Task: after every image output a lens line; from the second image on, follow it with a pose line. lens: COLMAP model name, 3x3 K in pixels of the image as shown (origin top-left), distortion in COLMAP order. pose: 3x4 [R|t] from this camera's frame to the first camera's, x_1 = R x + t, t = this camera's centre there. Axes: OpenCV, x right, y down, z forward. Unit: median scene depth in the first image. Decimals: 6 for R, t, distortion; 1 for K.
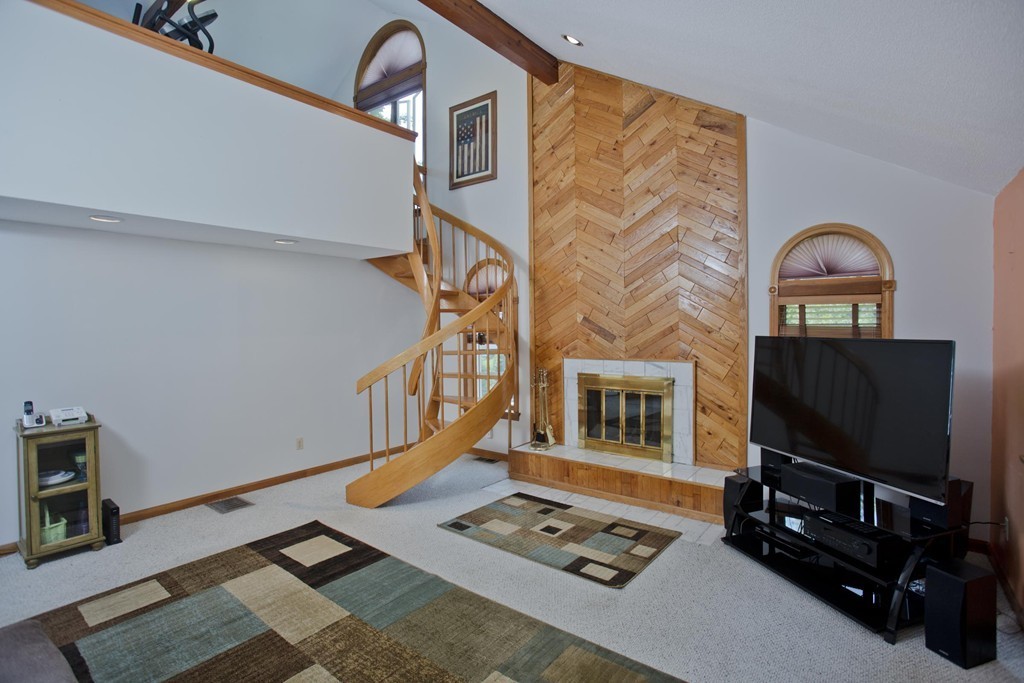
lens RADIAL K [[502.8, 0, 516.6], [0, 502.8, 331.1], [0, 0, 1]] dist [-0.074710, 0.036085]
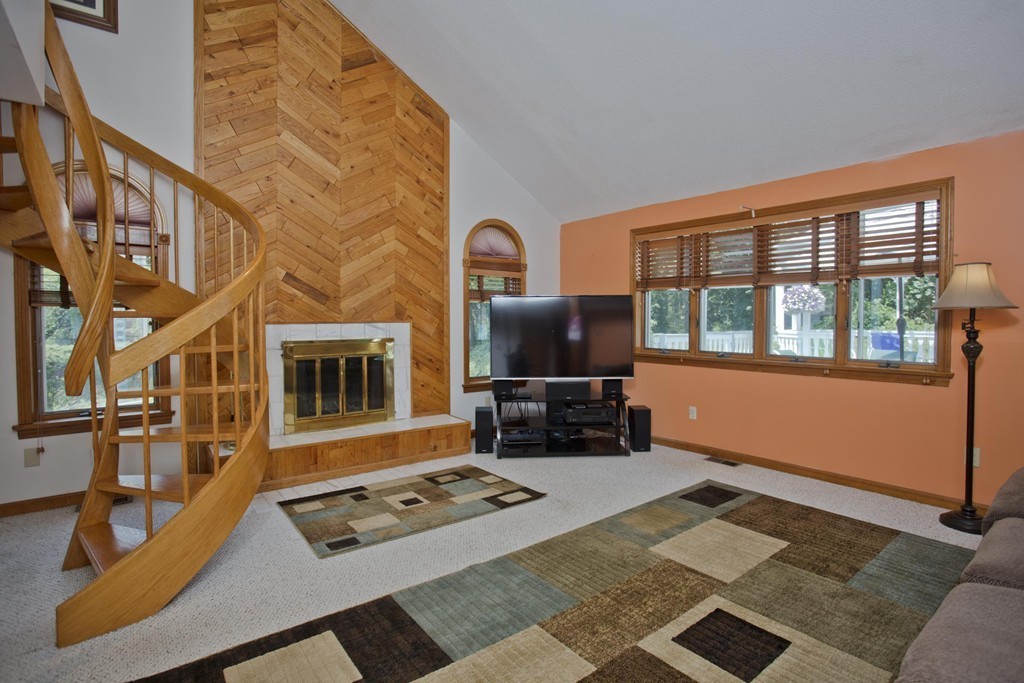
lens RADIAL K [[502.8, 0, 516.6], [0, 502.8, 331.1], [0, 0, 1]] dist [-0.074710, 0.036085]
pose [[0.245574, -0.014491, 0.969270, -0.719758], [0.016341, 0.999808, 0.010808, 0.083228], [-0.969240, 0.013185, 0.245764, 0.571237]]
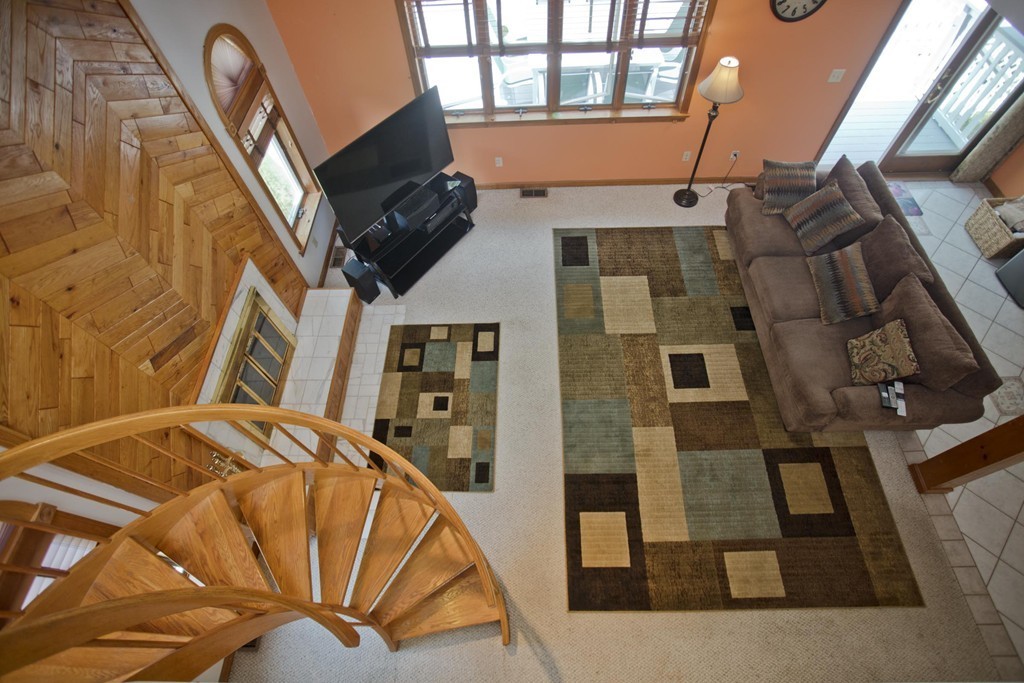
lens RADIAL K [[502.8, 0, 516.6], [0, 502.8, 331.1], [0, 0, 1]] dist [-0.074710, 0.036085]
pose [[-0.604907, -0.652103, 0.457000, -0.427491], [0.062175, 0.533477, 0.843526, -0.606032], [-0.793865, 0.538669, -0.282159, 1.055945]]
